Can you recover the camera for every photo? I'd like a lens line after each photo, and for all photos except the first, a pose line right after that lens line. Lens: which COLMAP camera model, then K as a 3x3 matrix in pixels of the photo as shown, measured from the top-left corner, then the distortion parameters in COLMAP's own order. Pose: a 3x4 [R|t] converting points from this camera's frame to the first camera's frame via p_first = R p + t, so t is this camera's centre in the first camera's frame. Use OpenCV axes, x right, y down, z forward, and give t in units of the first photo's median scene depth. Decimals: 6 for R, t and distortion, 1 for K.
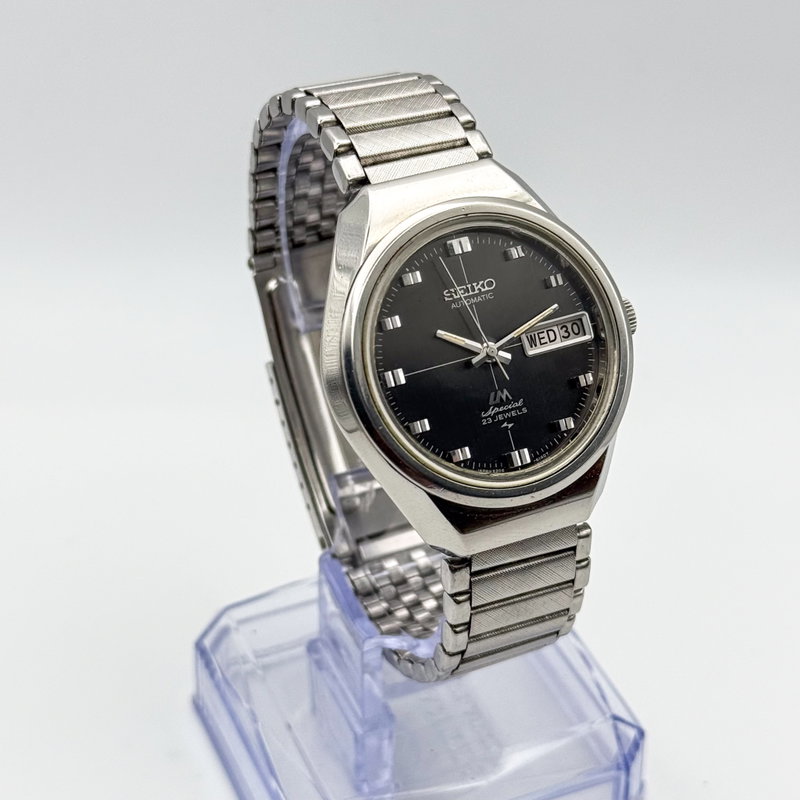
lens RADIAL K [[2026.5, 0, 400.0], [0, 2026.5, 400.0], [0, 0, 1]] dist [-0.056366, -0.170644]
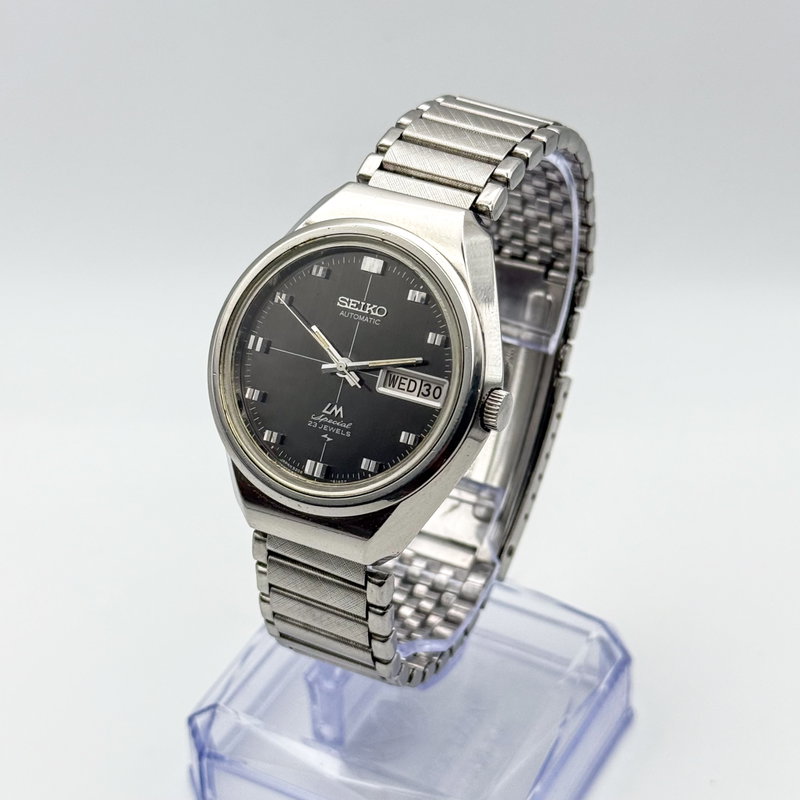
lens RADIAL K [[2026.5, 0, 400.0], [0, 2026.5, 400.0], [0, 0, 1]] dist [-0.056366, -0.170644]
pose [[0.618435, 0.446010, -0.647004, 0.733104], [-0.445286, 0.877287, 0.179131, -0.205469], [0.647502, 0.177321, 0.741147, 0.247479]]
